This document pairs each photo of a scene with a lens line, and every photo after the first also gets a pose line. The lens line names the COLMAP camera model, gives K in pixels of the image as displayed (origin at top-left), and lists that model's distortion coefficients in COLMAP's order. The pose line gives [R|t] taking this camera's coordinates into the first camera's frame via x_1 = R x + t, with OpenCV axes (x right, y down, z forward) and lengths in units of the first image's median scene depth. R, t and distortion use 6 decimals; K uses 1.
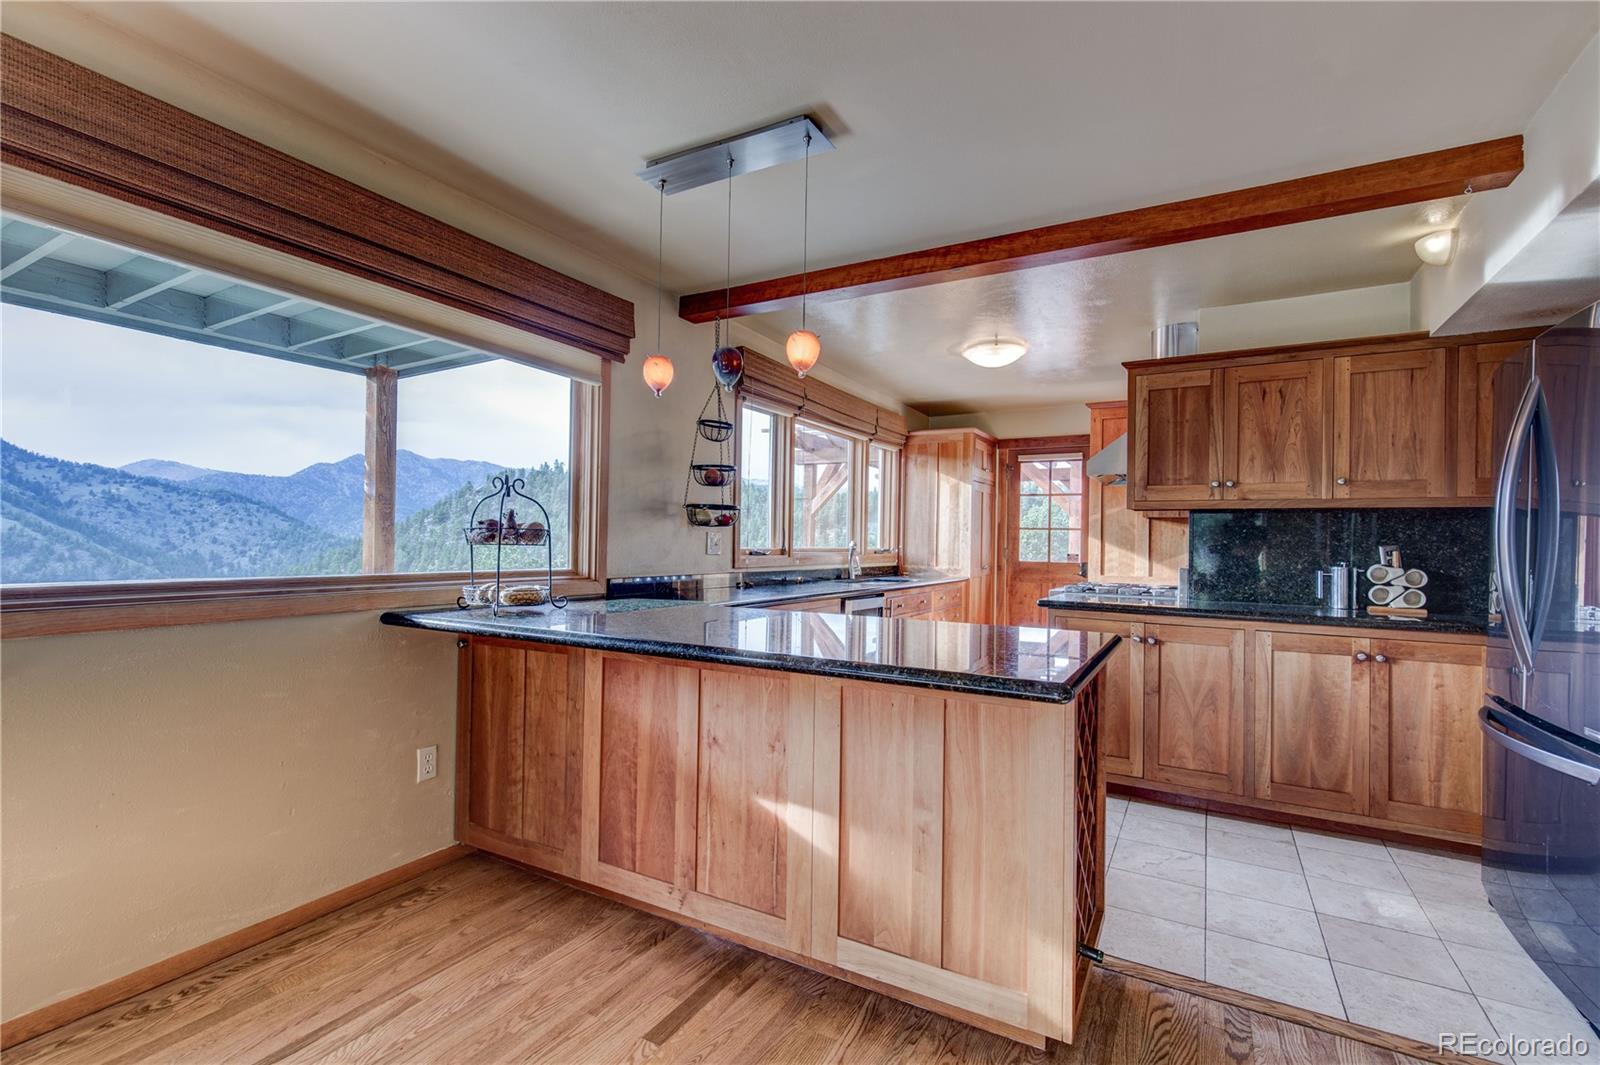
lens RADIAL K [[726.5, 0, 802.9], [0, 726.5, 535.8], [0, 0, 1]] dist [0.002915, 0.000012]
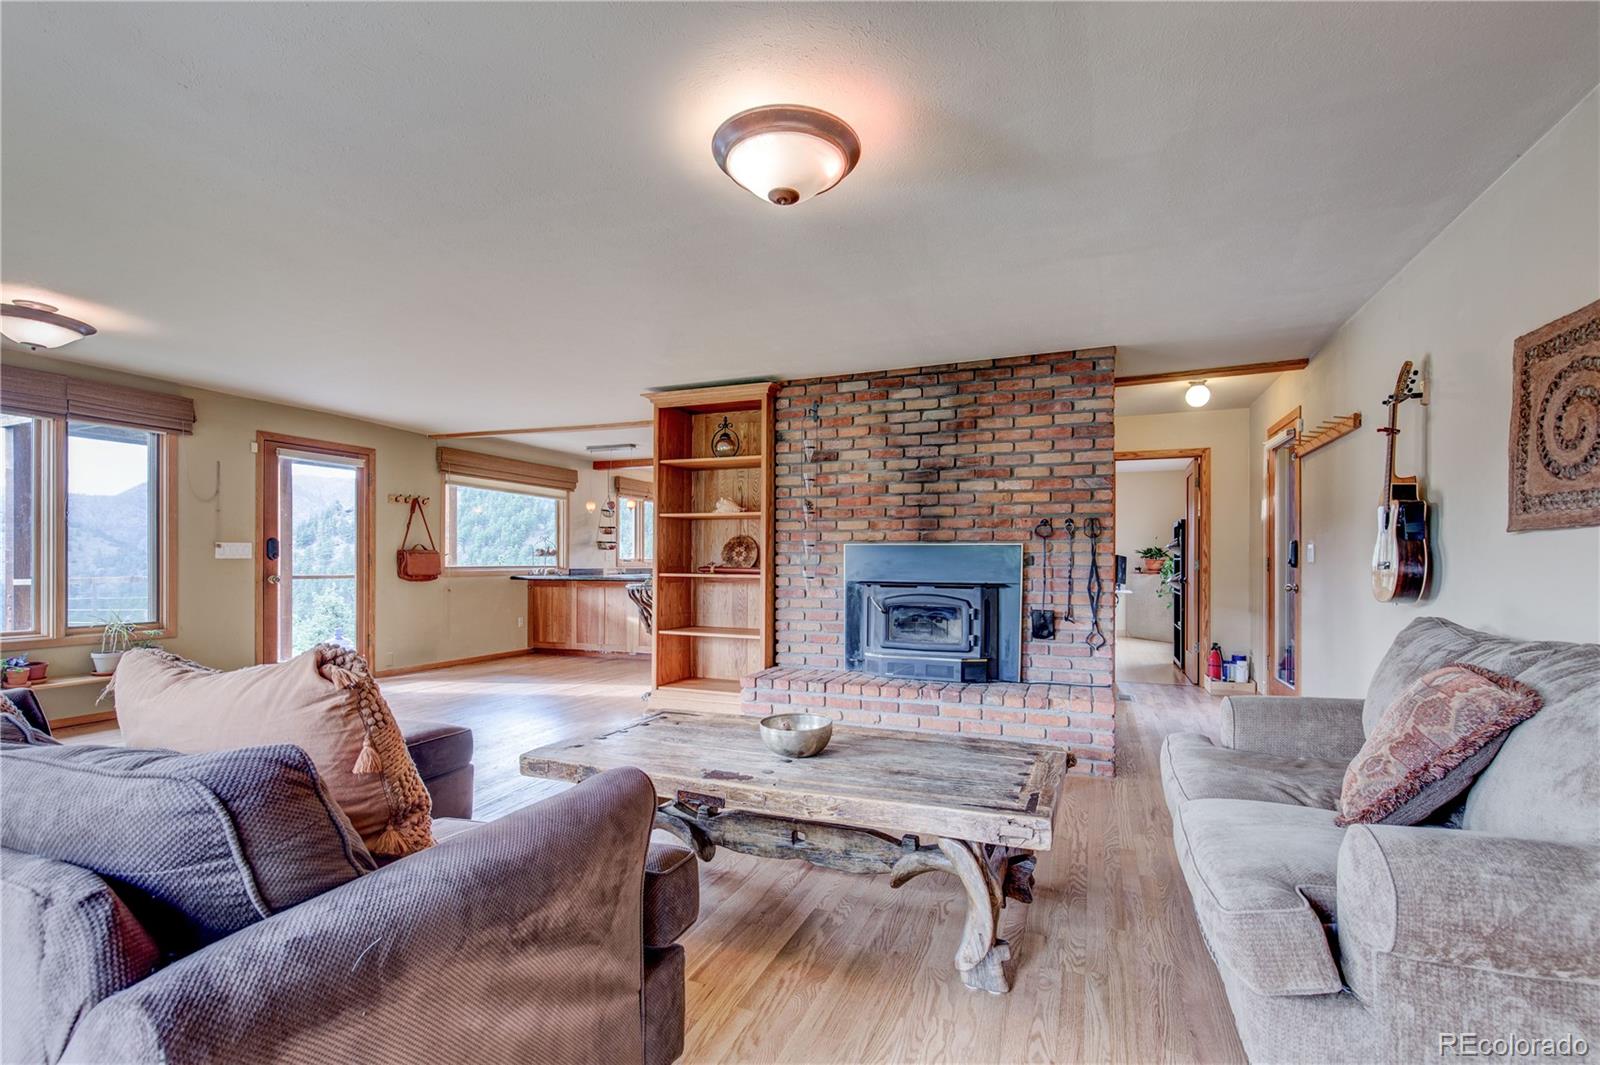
lens RADIAL K [[730.8, 0, 804.1], [0, 730.8, 562.6], [0, 0, 1]] dist [0.000156, 0.002937]
pose [[0.990572, -0.013280, 0.136345, 0.212318], [0.011823, 0.999864, 0.011486, 0.010067], [-0.136479, -0.009766, 0.990595, -1.672849]]
